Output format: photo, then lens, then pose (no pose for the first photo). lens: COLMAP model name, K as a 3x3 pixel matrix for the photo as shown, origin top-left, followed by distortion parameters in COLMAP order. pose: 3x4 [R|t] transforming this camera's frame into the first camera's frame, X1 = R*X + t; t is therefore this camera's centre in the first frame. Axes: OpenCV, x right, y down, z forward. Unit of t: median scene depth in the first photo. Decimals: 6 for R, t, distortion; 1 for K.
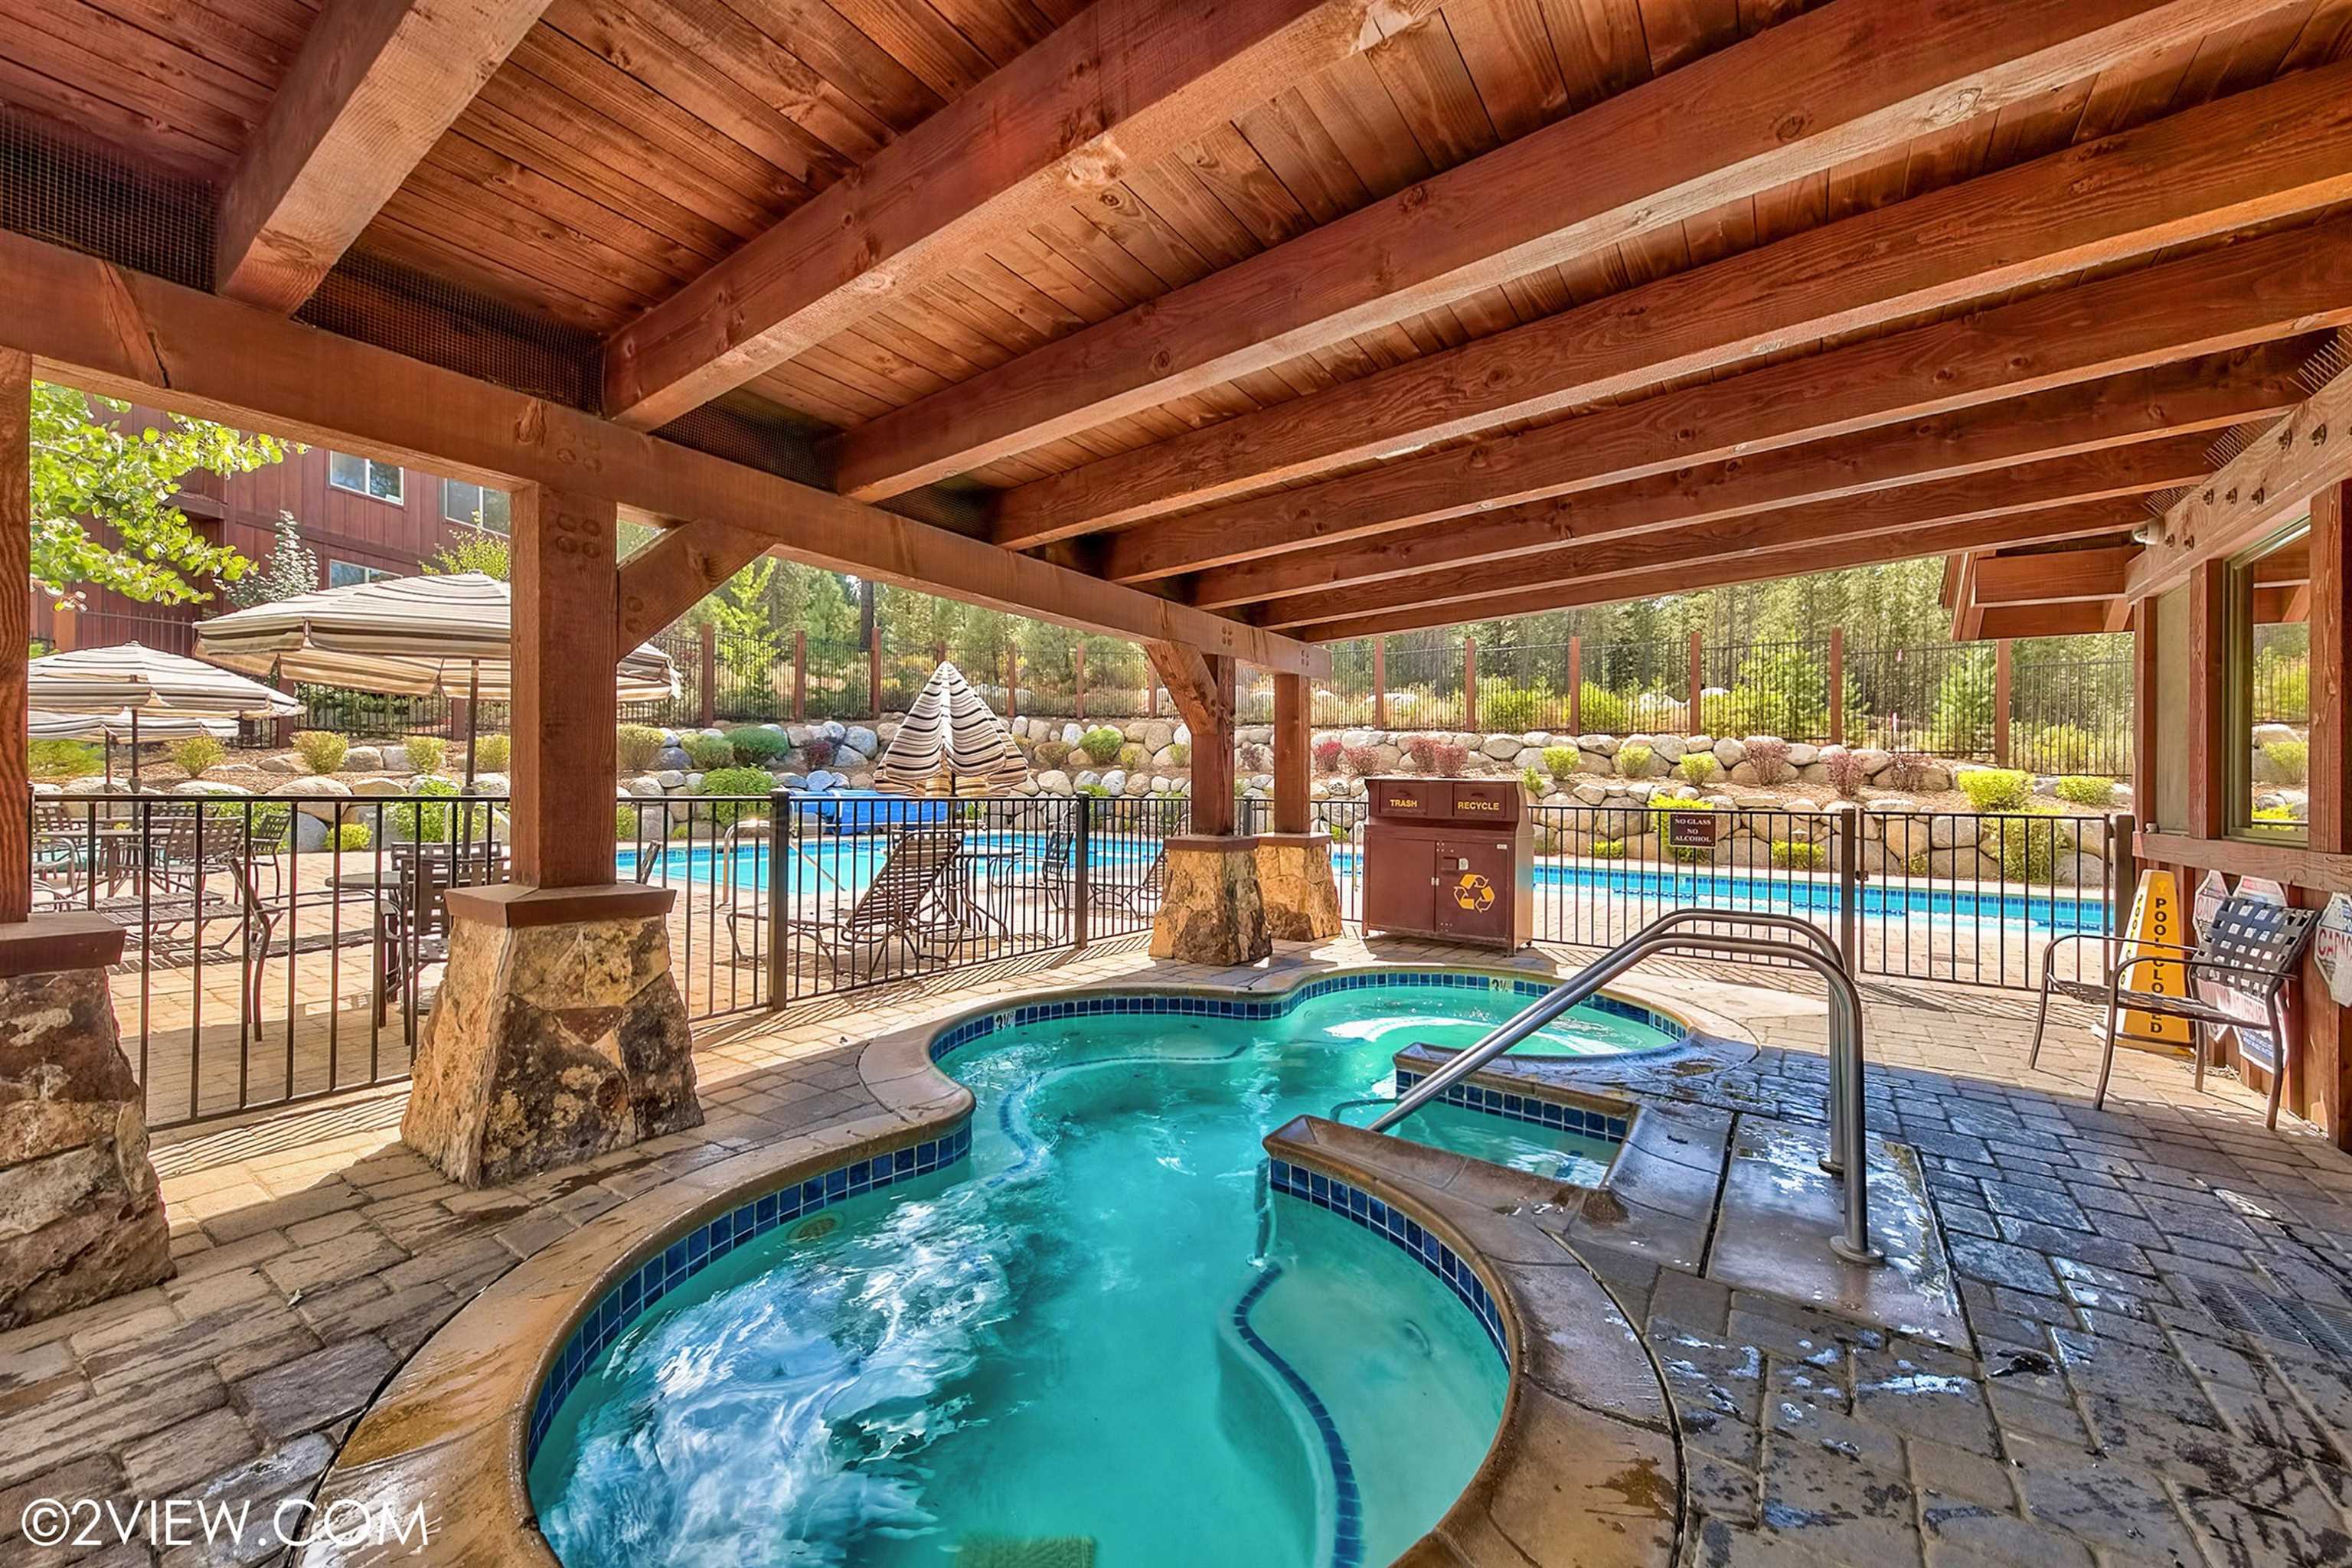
lens RADIAL K [[911.8, 0, 1176.0], [0, 911.8, 784.0], [0, 0, 1]] dist [-0.010758, -0.000164]
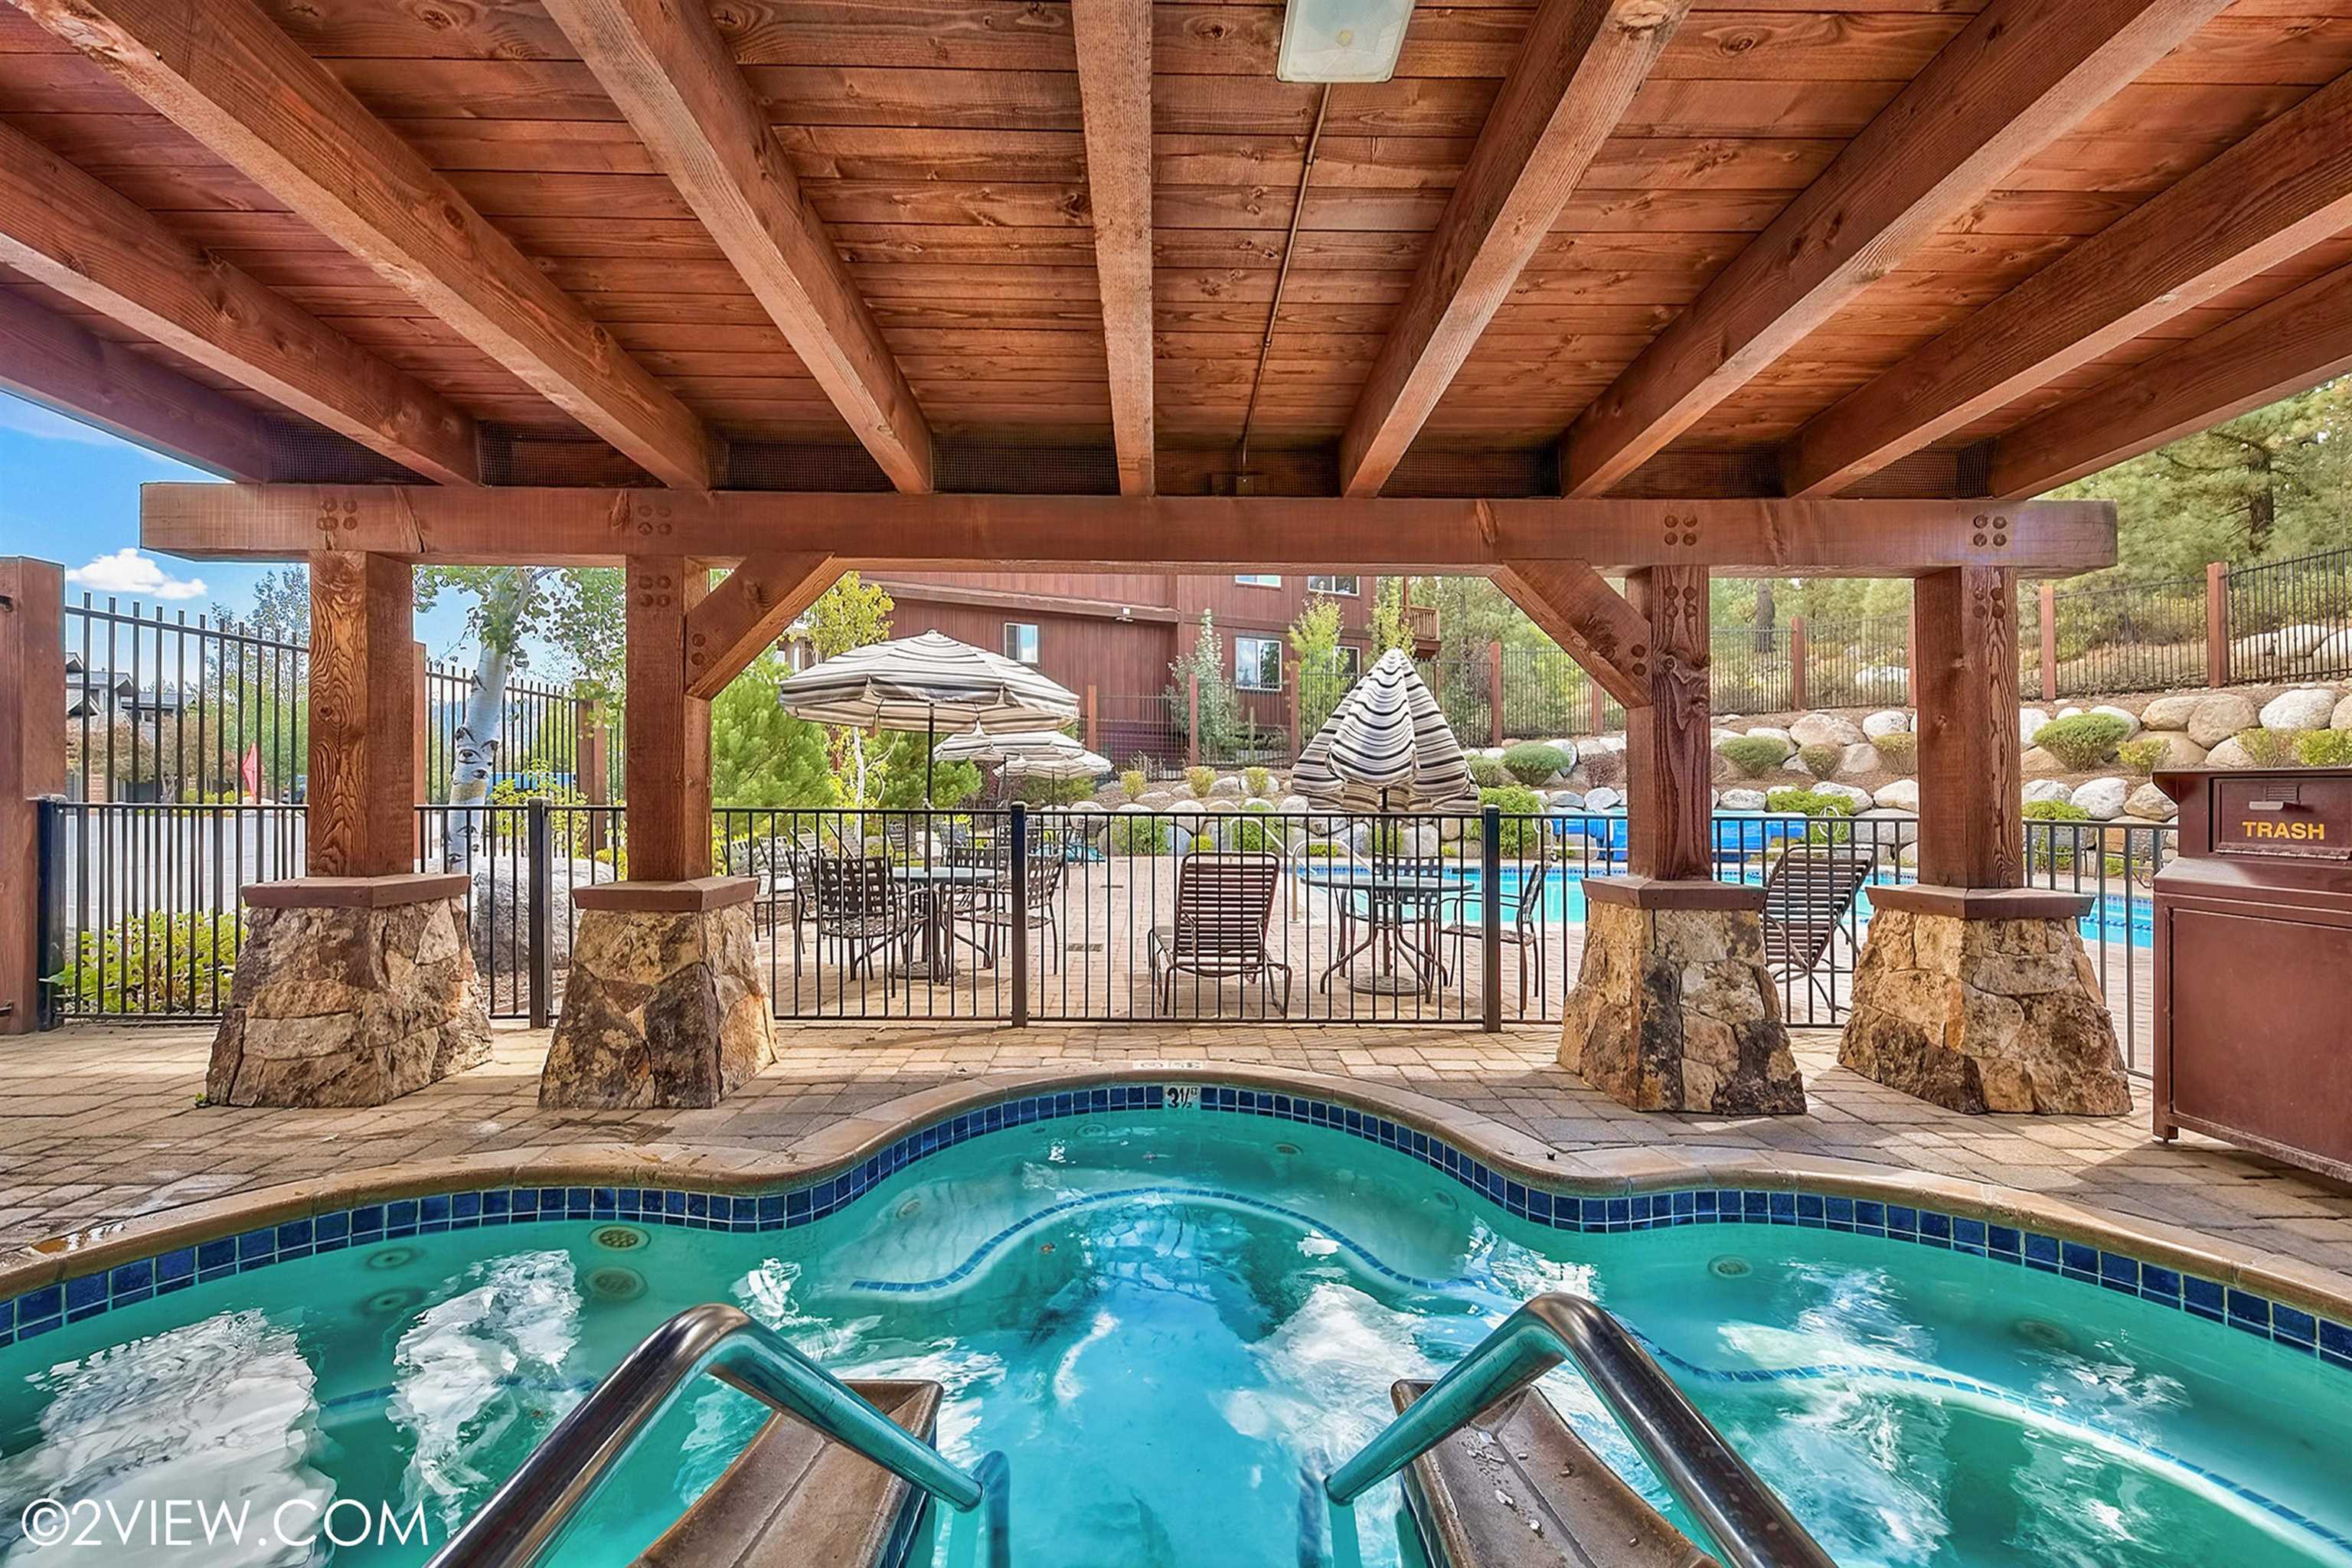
lens RADIAL K [[912.2, 0, 1160.3], [0, 912.2, 799.8], [0, 0, 1]] dist [0.002318, 0.000030]
pose [[0.563431, -0.010894, -0.826091, 0.714791], [0.005990, 0.999941, -0.009101, 0.019612], [0.826141, 0.000180, 0.563463, 0.863539]]
